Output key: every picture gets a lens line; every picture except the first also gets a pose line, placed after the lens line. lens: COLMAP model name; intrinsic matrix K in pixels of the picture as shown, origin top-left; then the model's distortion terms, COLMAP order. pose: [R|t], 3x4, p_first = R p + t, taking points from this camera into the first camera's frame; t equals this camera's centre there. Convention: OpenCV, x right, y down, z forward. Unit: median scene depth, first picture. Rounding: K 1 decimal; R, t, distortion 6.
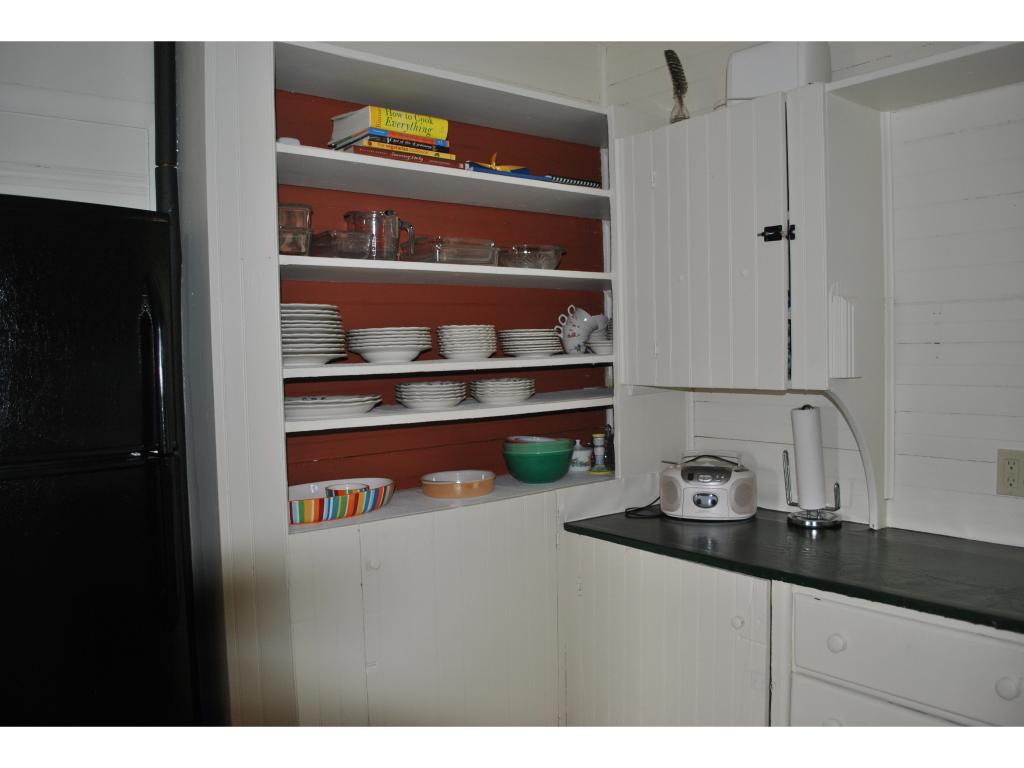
lens RADIAL K [[809.9, 0, 515.3], [0, 809.9, 382.4], [0, 0, 1]] dist [-0.080032, 0.011155]
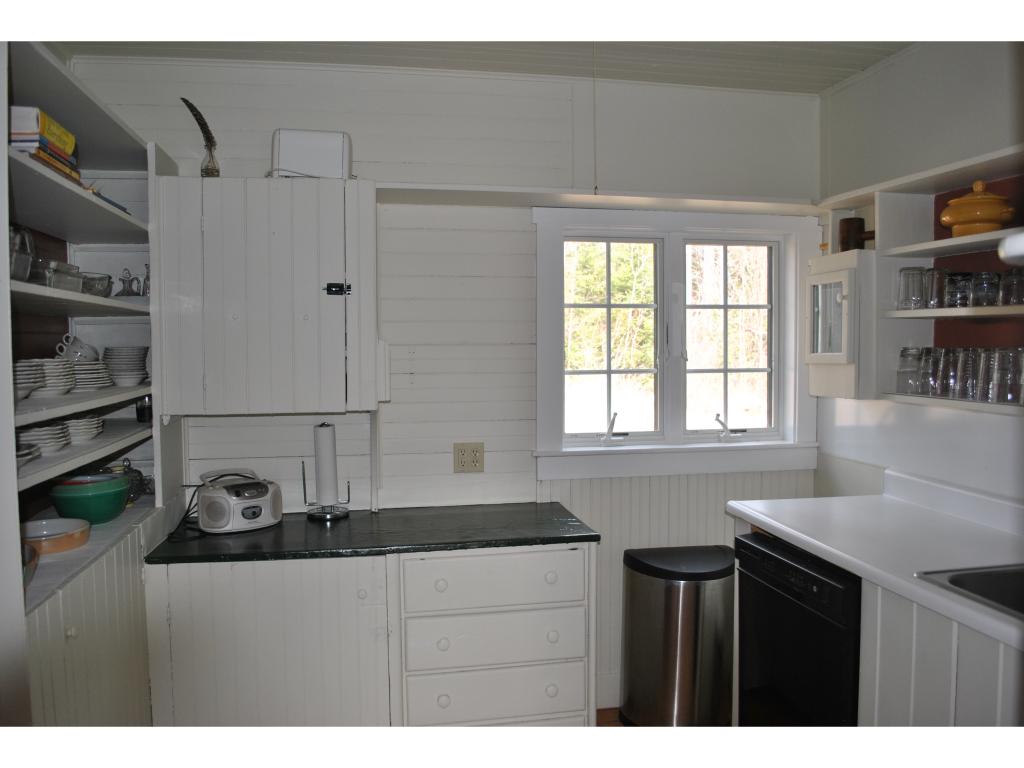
lens RADIAL K [[809.9, 0, 513.9], [0, 809.9, 382.8], [0, 0, 1]] dist [-0.080032, 0.011155]
pose [[0.467185, -0.020927, 0.883912, -0.609346], [0.036988, 0.999307, 0.004109, -0.029062], [-0.883385, 0.030775, 0.467636, 0.141670]]
